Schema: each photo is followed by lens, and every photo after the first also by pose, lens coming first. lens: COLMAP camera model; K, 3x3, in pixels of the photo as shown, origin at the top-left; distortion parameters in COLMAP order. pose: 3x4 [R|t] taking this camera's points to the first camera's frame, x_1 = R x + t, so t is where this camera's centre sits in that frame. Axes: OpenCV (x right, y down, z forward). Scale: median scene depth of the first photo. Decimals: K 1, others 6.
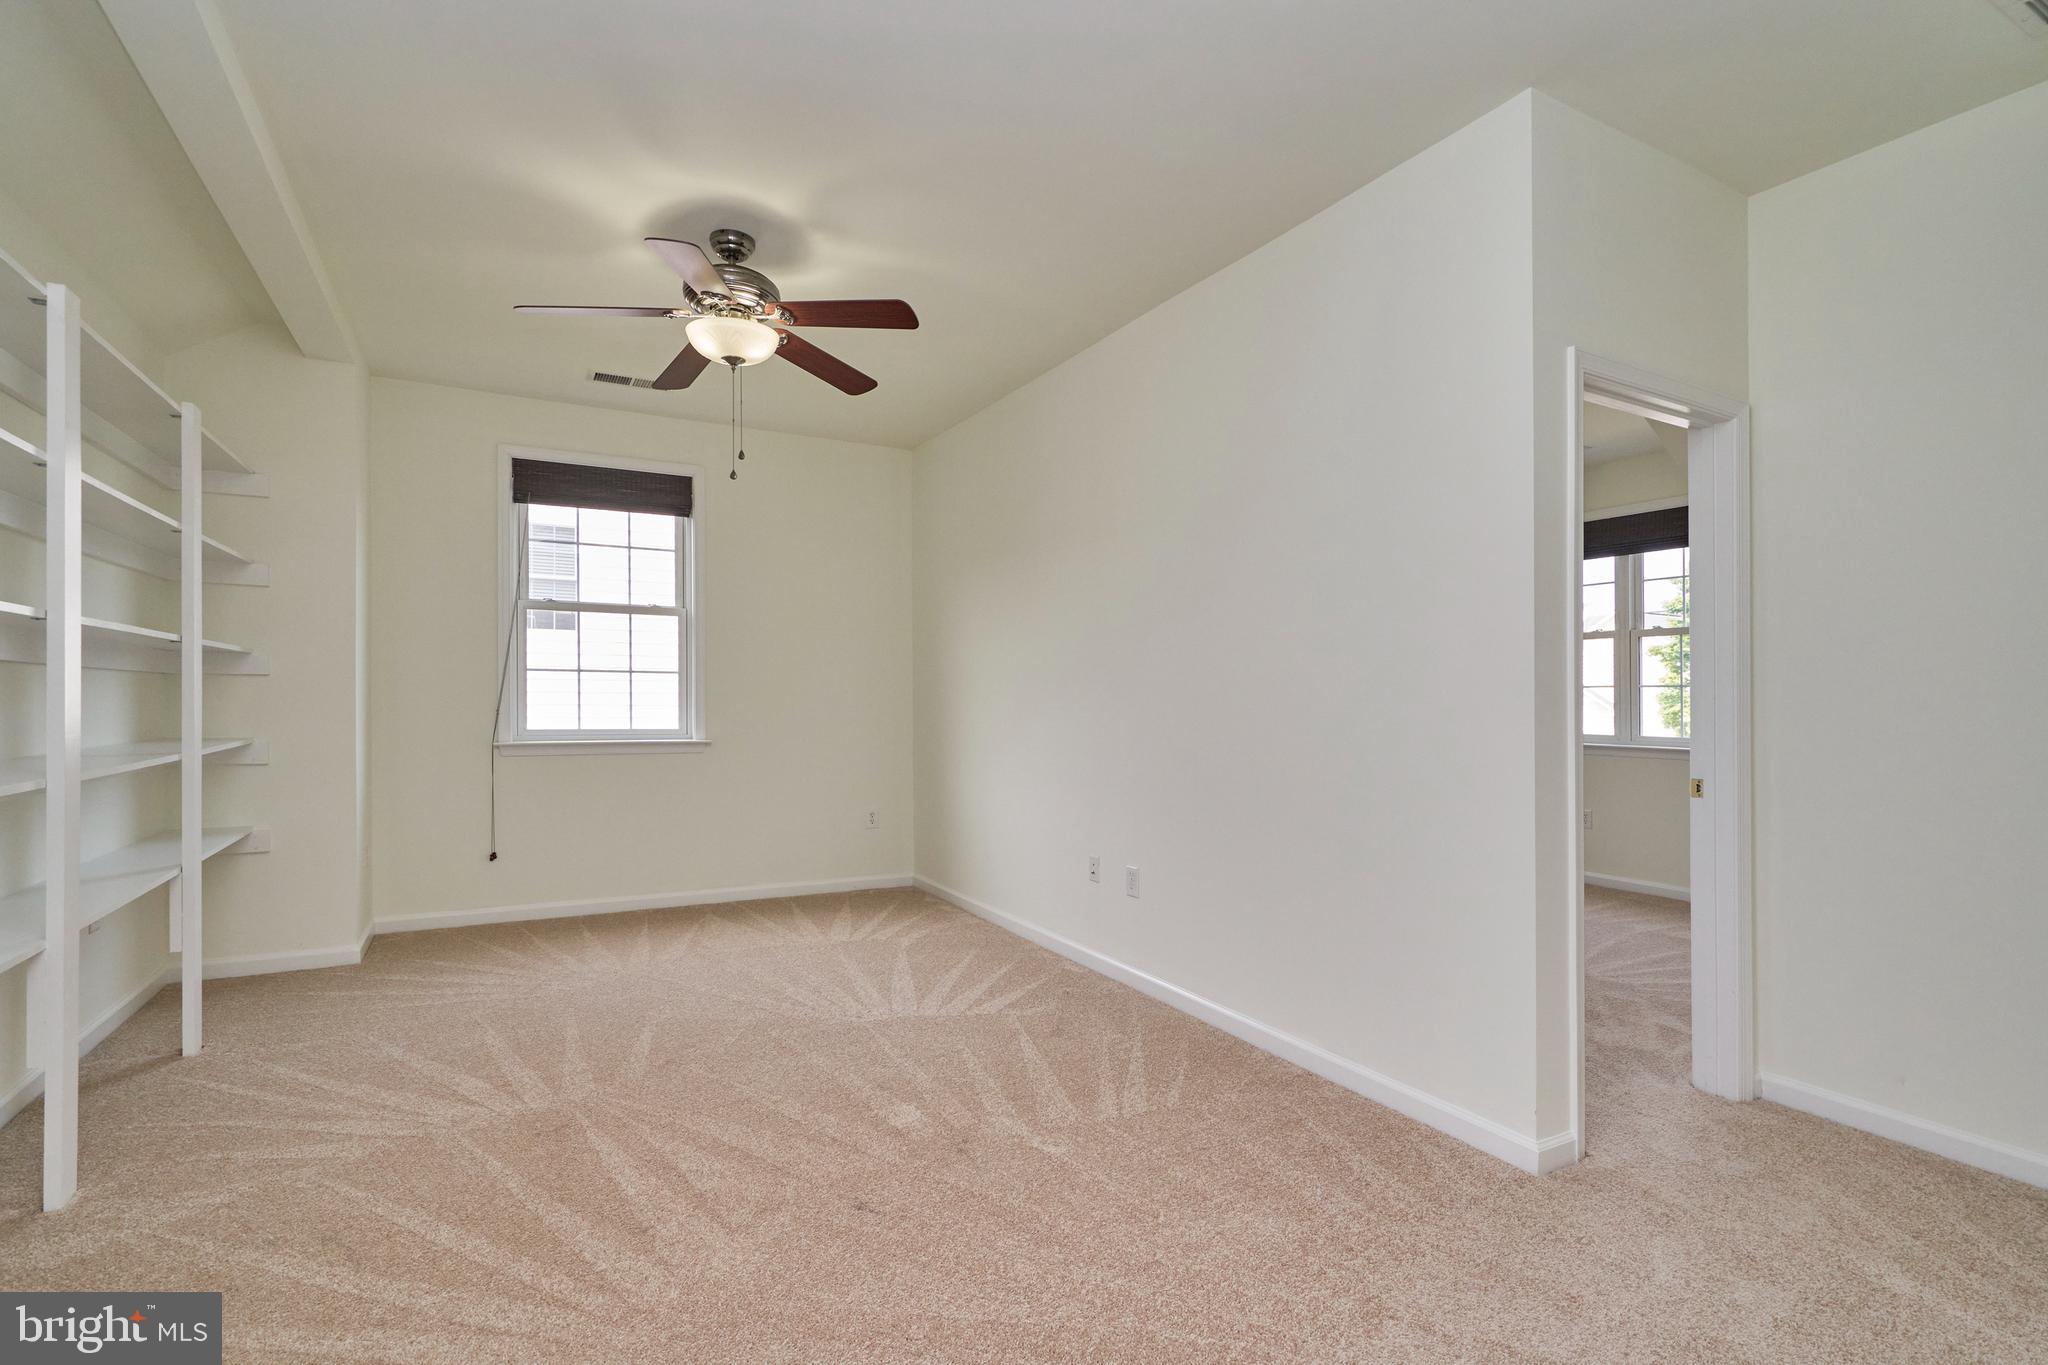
lens RADIAL K [[952.5, 0, 1027.2], [0, 952.5, 709.1], [0, 0, 1]] dist [-0.002623, -0.000016]
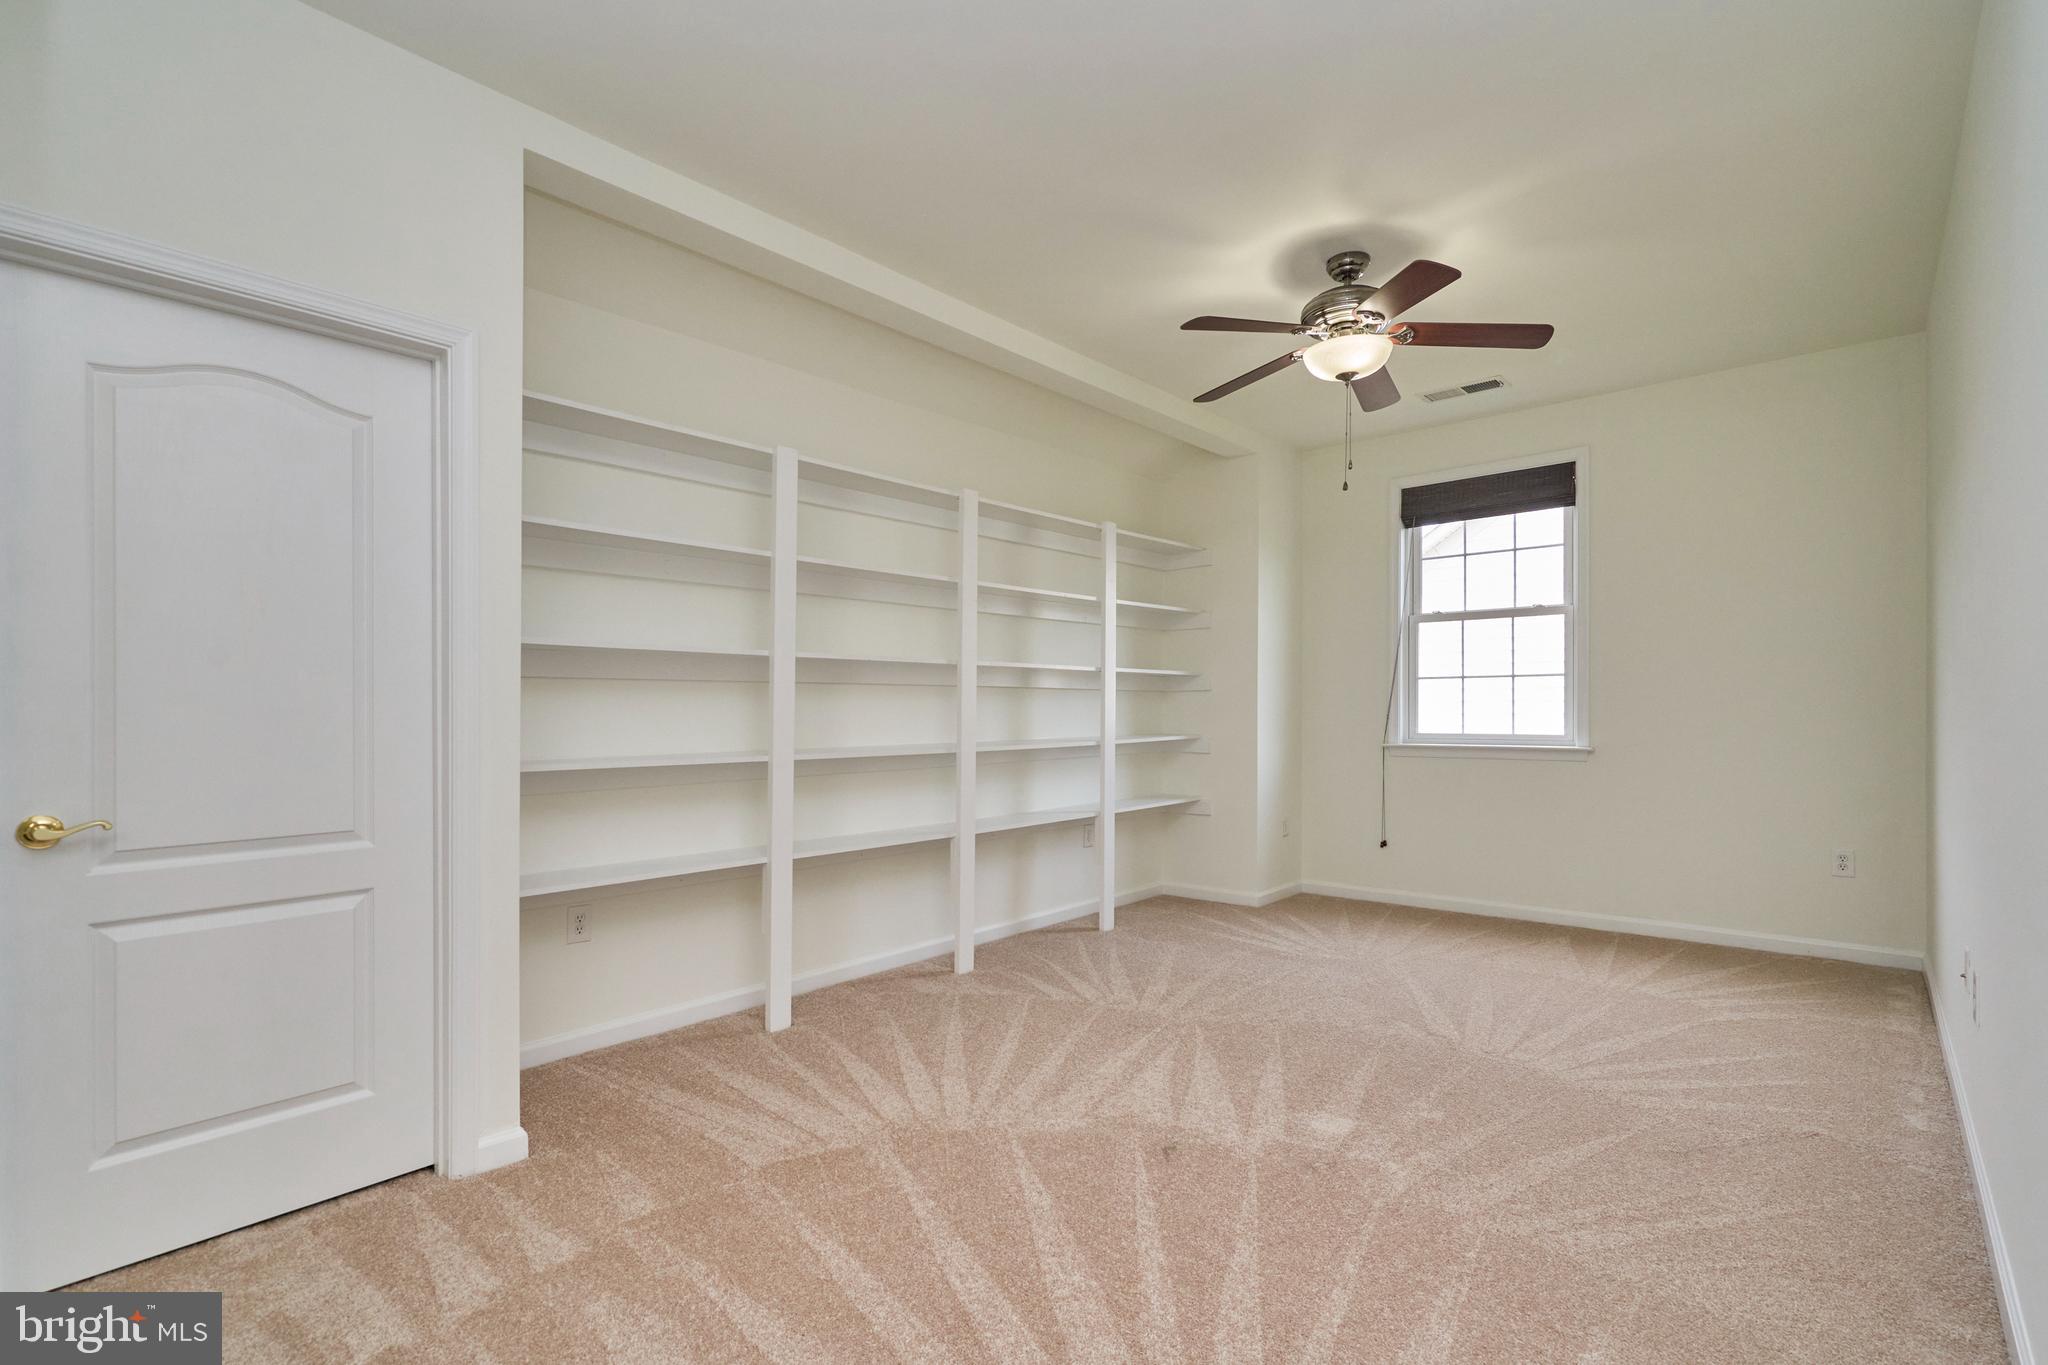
lens RADIAL K [[957.3, 0, 1025.3], [0, 957.3, 718.3], [0, 0, 1]] dist [-0.000084, 0.000704]
pose [[0.354131, -0.003578, -0.935189, 0.349817], [-0.000094, 0.999993, -0.003861, 0.008852], [0.935196, 0.001455, 0.354128, 0.189110]]
